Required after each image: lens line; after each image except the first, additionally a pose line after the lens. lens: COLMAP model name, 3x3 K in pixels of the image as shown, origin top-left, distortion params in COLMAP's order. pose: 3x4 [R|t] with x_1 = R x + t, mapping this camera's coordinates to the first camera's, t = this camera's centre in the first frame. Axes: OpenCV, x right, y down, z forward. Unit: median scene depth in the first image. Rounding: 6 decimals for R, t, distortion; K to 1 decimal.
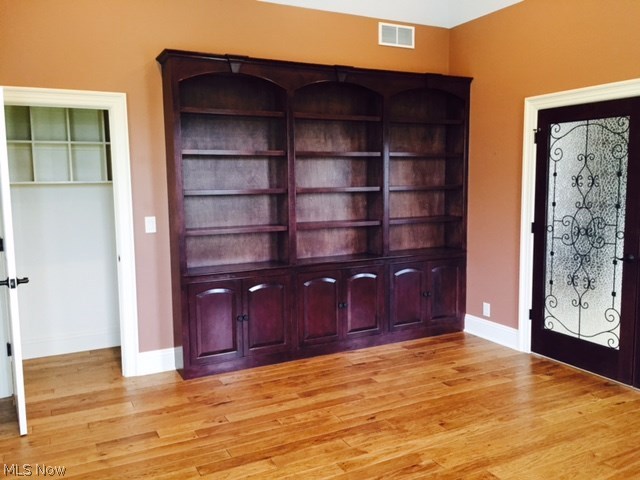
lens RADIAL K [[544.2, 0, 319.1], [0, 544.2, 236.9], [0, 0, 1]] dist [0.079206, -0.108238]
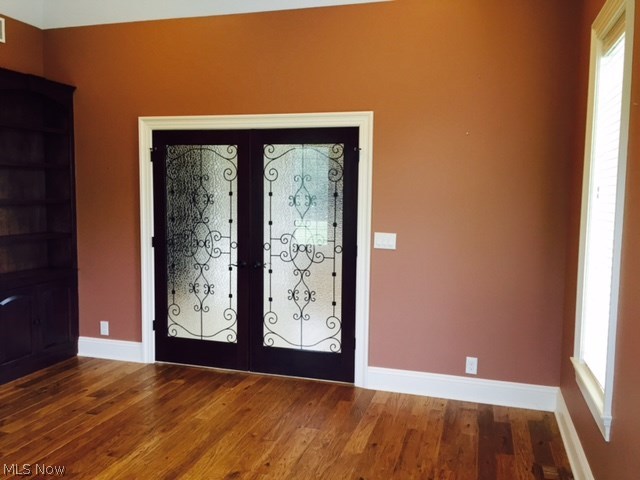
lens RADIAL K [[544.2, 0, 331.7], [0, 544.2, 236.5], [0, 0, 1]] dist [0.079206, -0.108238]
pose [[0.697088, -0.039264, 0.715910, -0.126881], [0.053097, 0.998585, 0.003066, -0.013032], [-0.715017, 0.035876, 0.698186, 0.032343]]
